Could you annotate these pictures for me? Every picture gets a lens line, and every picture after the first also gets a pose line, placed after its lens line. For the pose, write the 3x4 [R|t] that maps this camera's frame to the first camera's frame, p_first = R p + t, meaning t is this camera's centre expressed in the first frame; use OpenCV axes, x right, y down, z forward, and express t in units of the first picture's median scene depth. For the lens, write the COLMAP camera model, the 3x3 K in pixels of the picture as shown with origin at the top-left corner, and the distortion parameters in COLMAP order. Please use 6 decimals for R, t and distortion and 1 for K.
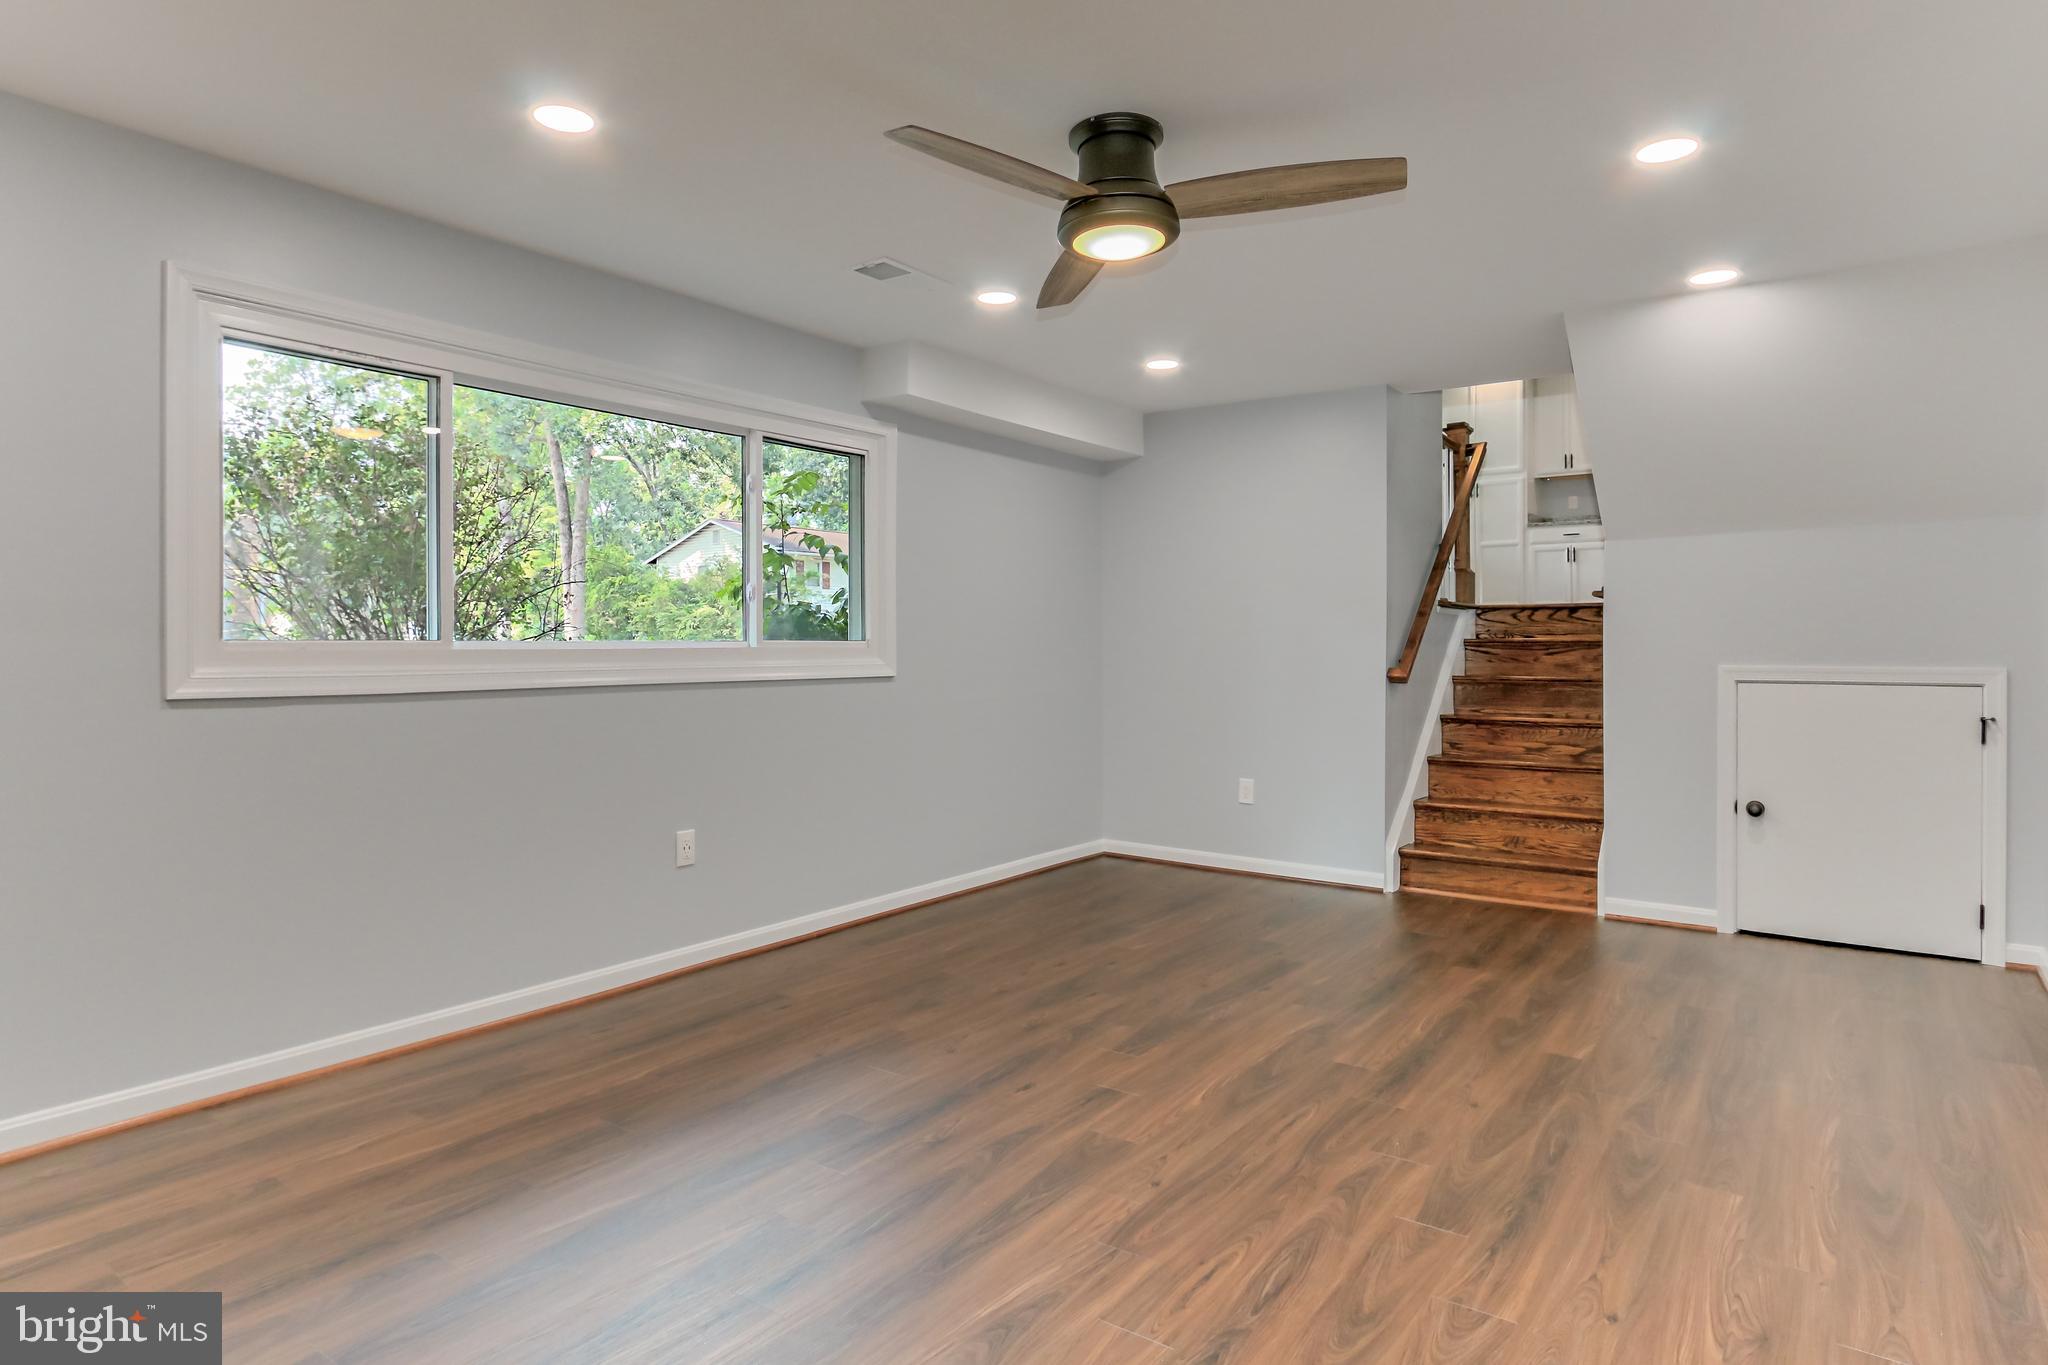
lens RADIAL K [[1128.9, 0, 1023.8], [0, 1128.9, 652.4], [0, 0, 1]] dist [-0.002060, 0.000747]
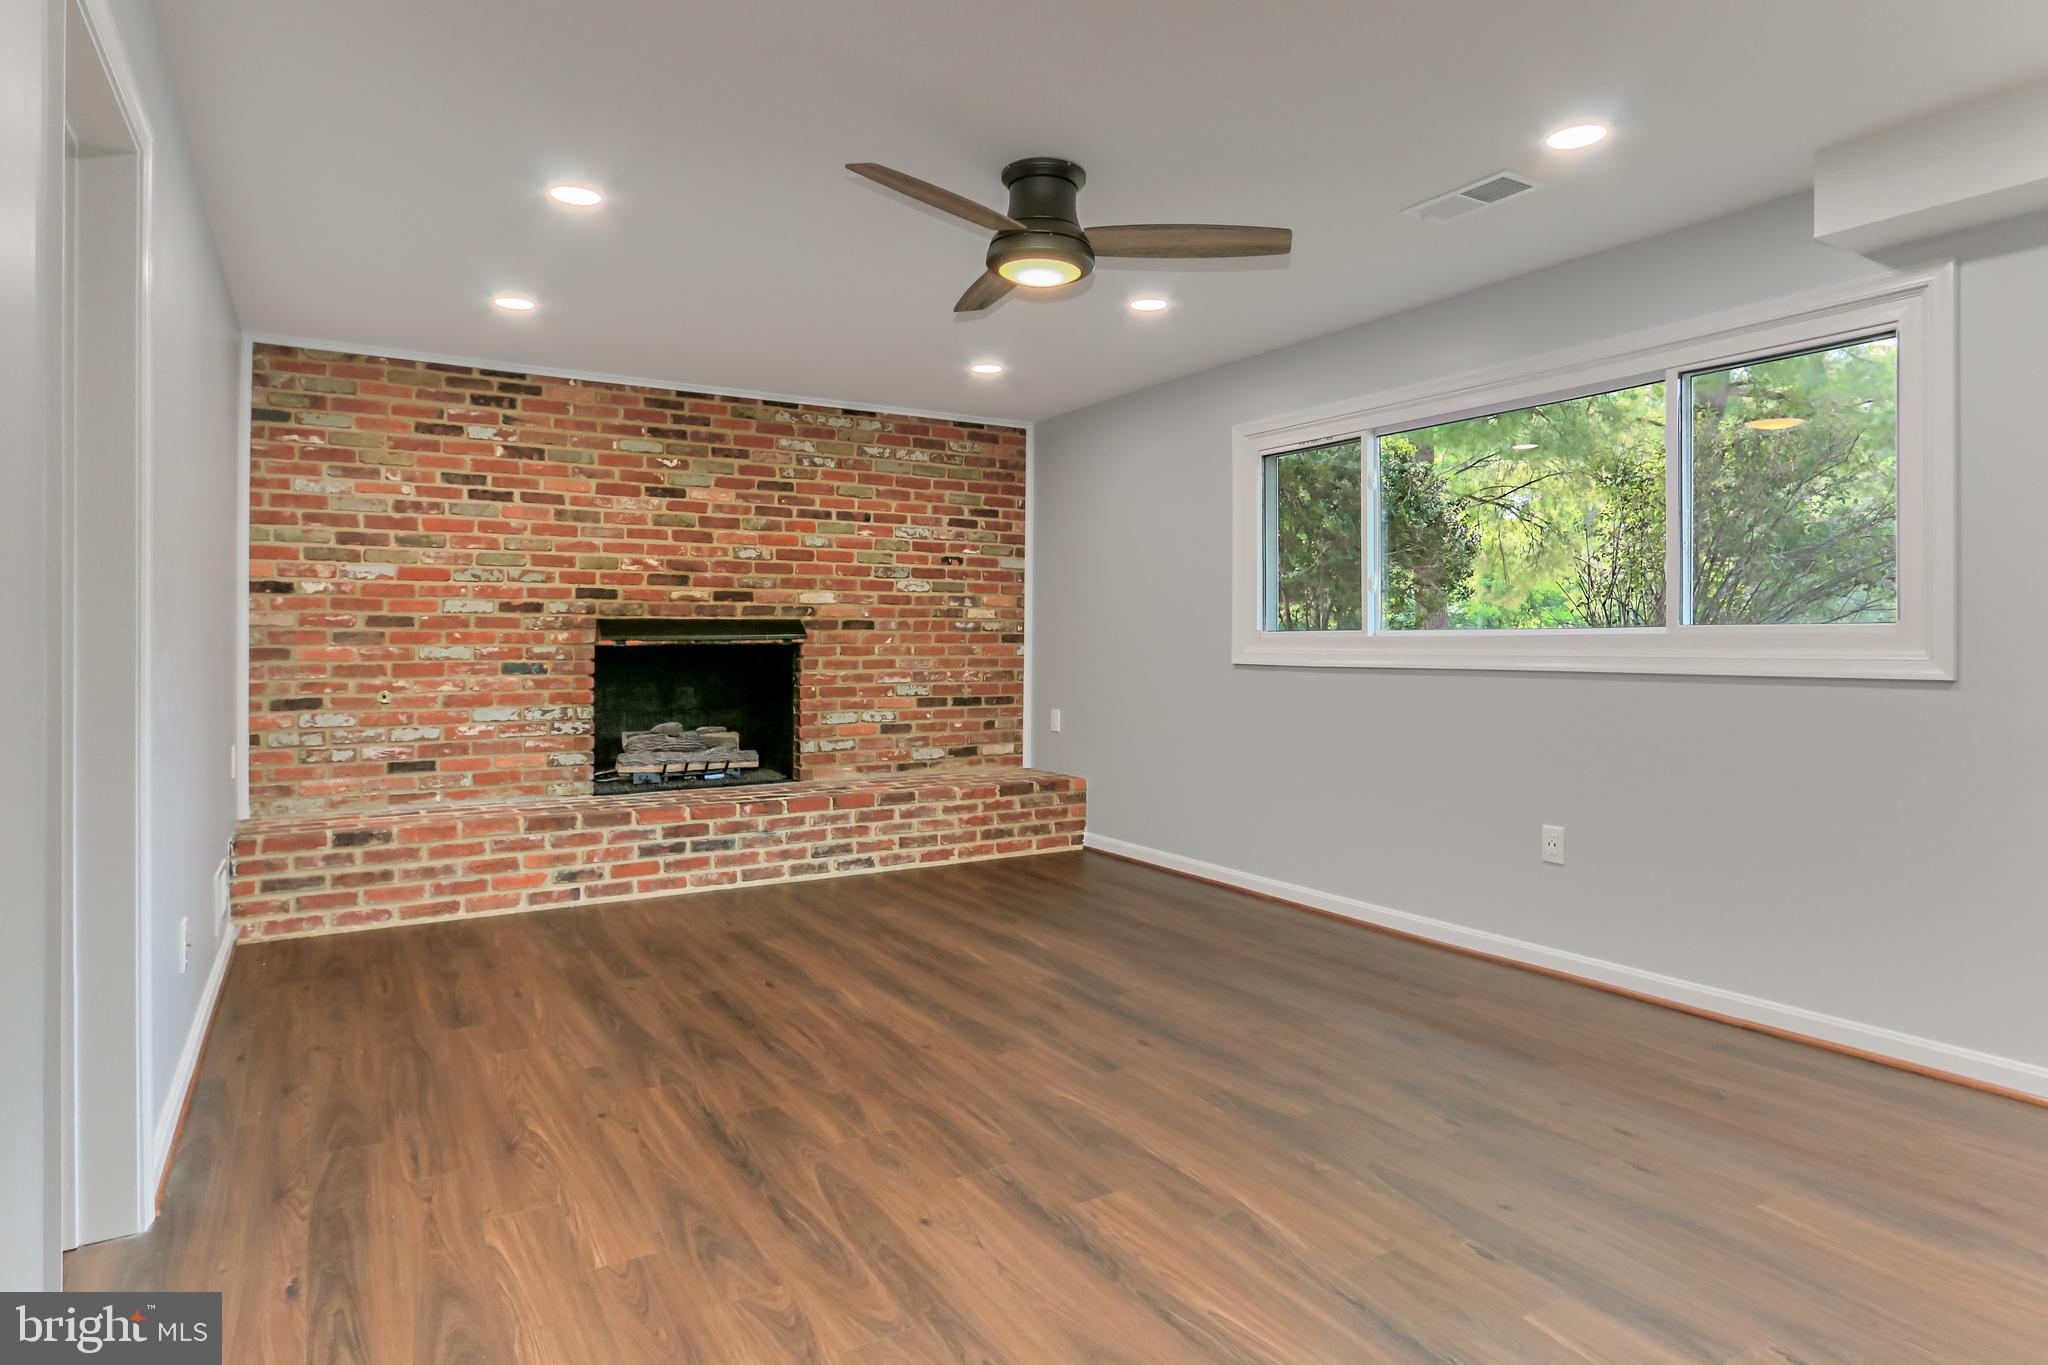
lens RADIAL K [[1159.5, 0, 1022.1], [0, 1159.5, 648.1], [0, 0, 1]] dist [-0.014216, 0.002224]
pose [[-0.380257, 0.004080, -0.924872, 1.158779], [-0.005327, 0.999964, 0.006602, 0.003129], [0.924865, 0.007438, -0.380222, 1.426188]]
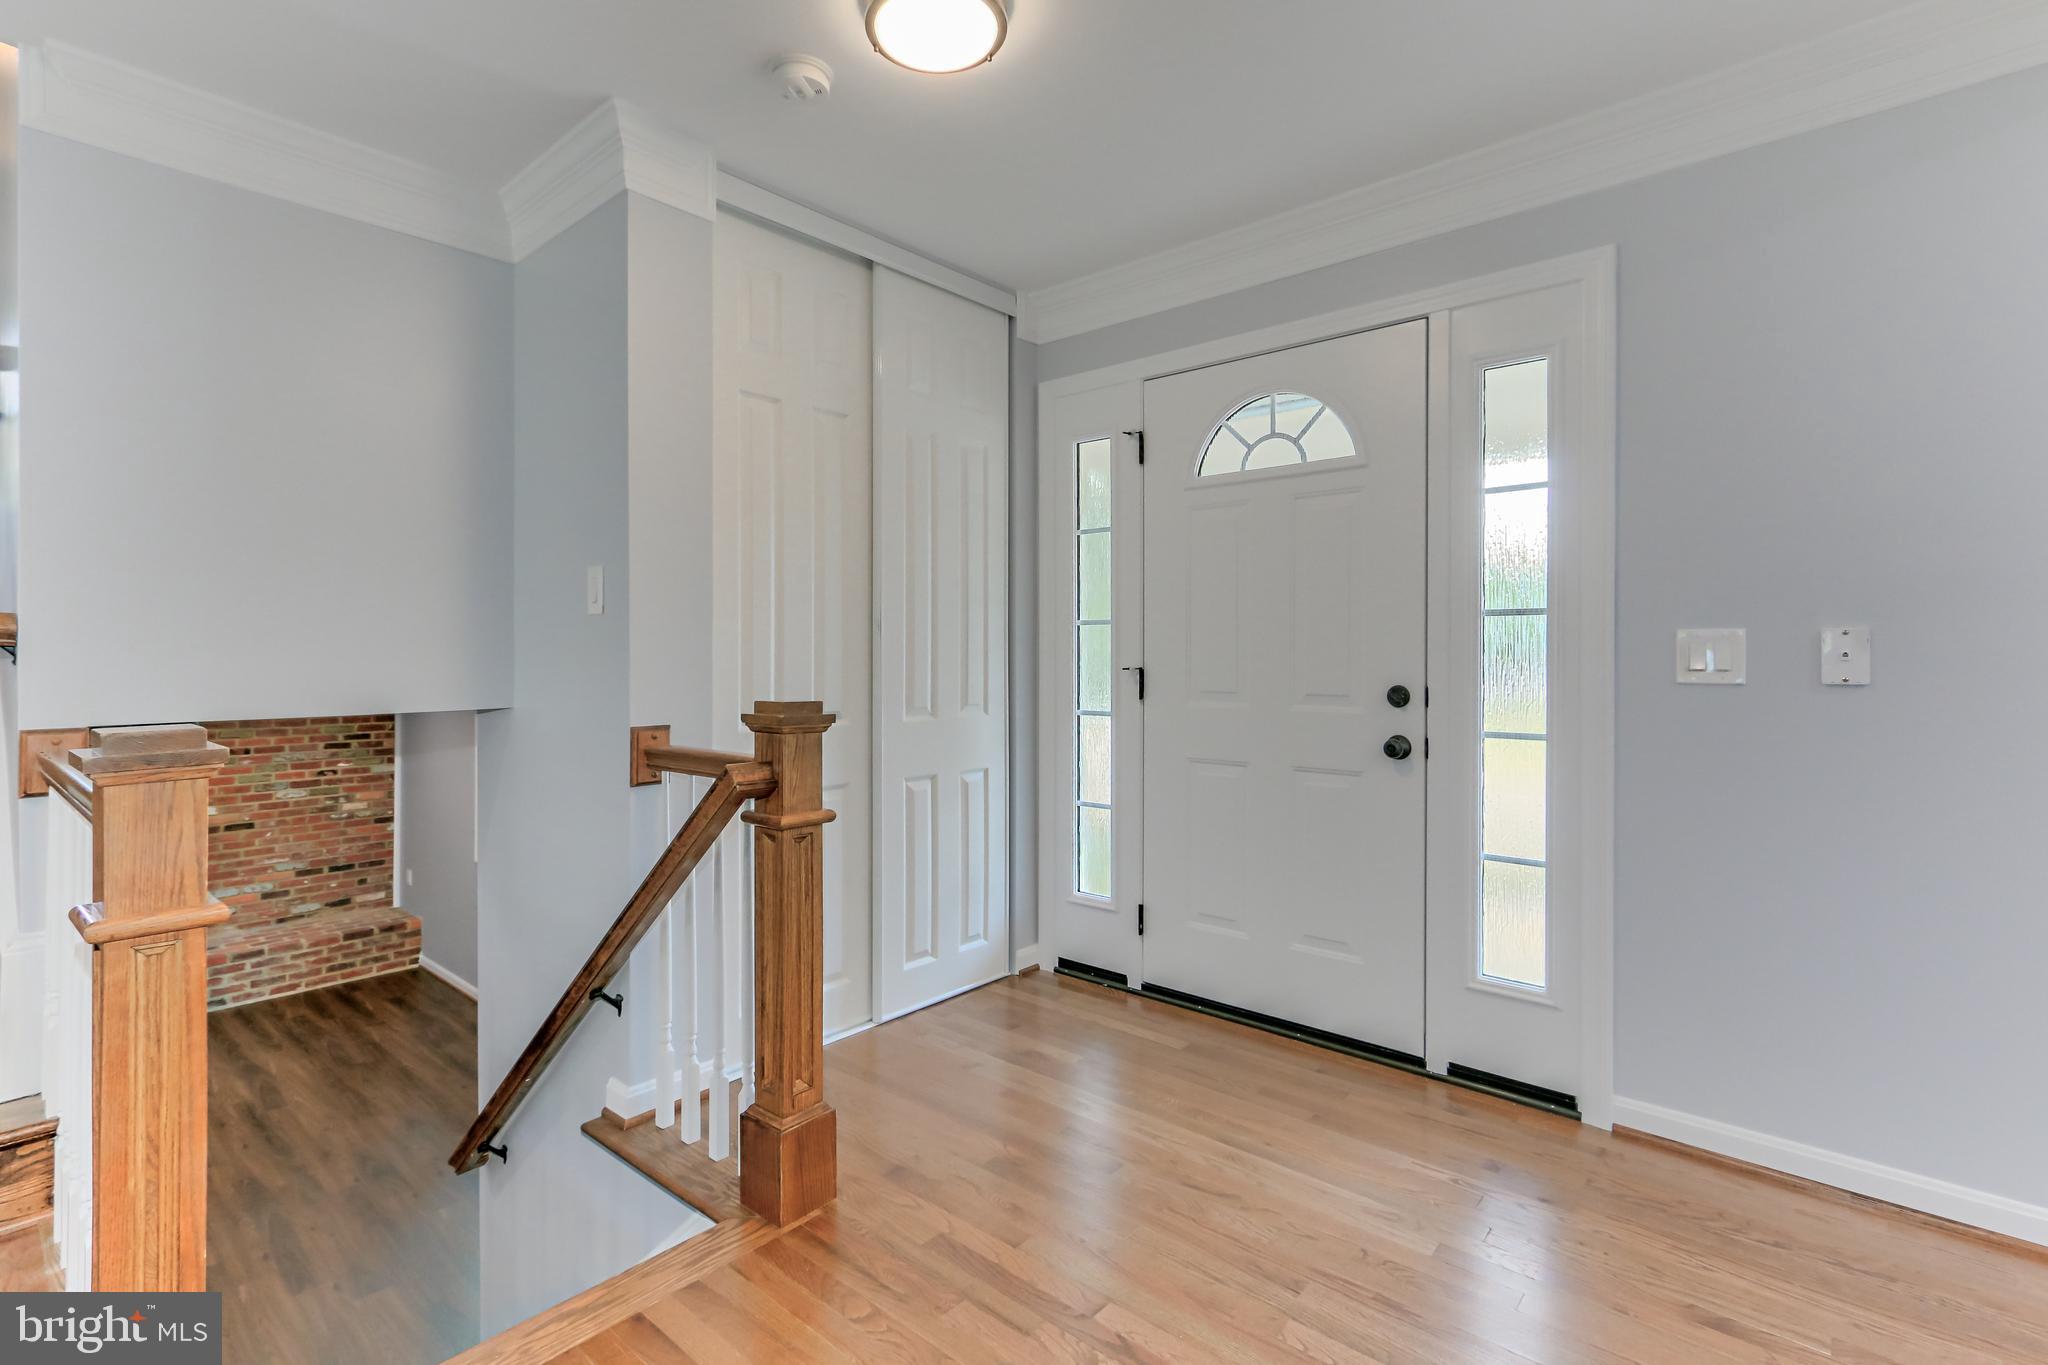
lens RADIAL K [[966.0, 0, 1019.6], [0, 966.0, 665.0], [0, 0, 1]] dist [-0.001889, -0.000234]
pose [[-0.091426, 0.009413, -0.995767, 1.719177], [-0.003661, 0.999945, 0.009789, -0.548880], [0.995805, 0.004541, -0.091386, 2.783686]]
